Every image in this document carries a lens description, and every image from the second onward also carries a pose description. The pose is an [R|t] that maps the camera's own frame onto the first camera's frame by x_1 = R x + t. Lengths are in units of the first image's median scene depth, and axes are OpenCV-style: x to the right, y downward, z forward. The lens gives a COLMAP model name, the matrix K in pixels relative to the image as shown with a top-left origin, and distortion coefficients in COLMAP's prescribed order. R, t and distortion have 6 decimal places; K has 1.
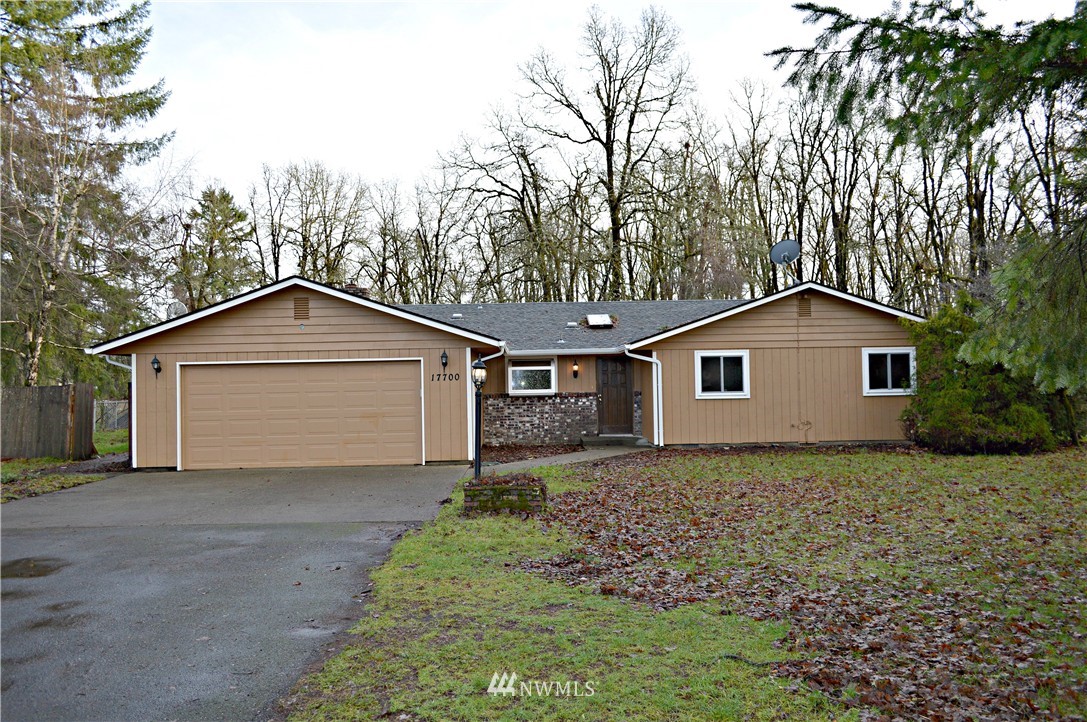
lens RADIAL K [[858.5, 0, 545.7], [0, 858.5, 363.3], [0, 0, 1]] dist [-0.013478, 0.008027]
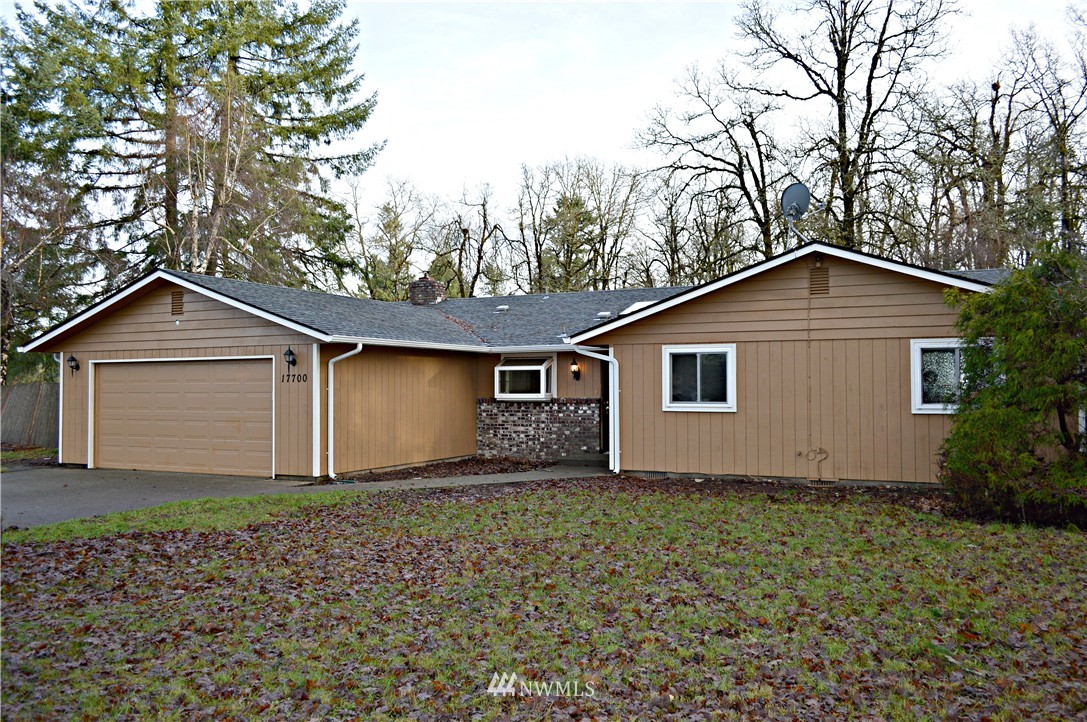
lens RADIAL K [[858.5, 0, 542.7], [0, 858.5, 359.7], [0, 0, 1]] dist [-0.013478, 0.008027]
pose [[0.889276, 0.001216, -0.457370, 0.418221], [-0.001994, 0.999997, -0.001220, -0.001462], [0.457367, 0.001997, 0.889276, 0.295413]]
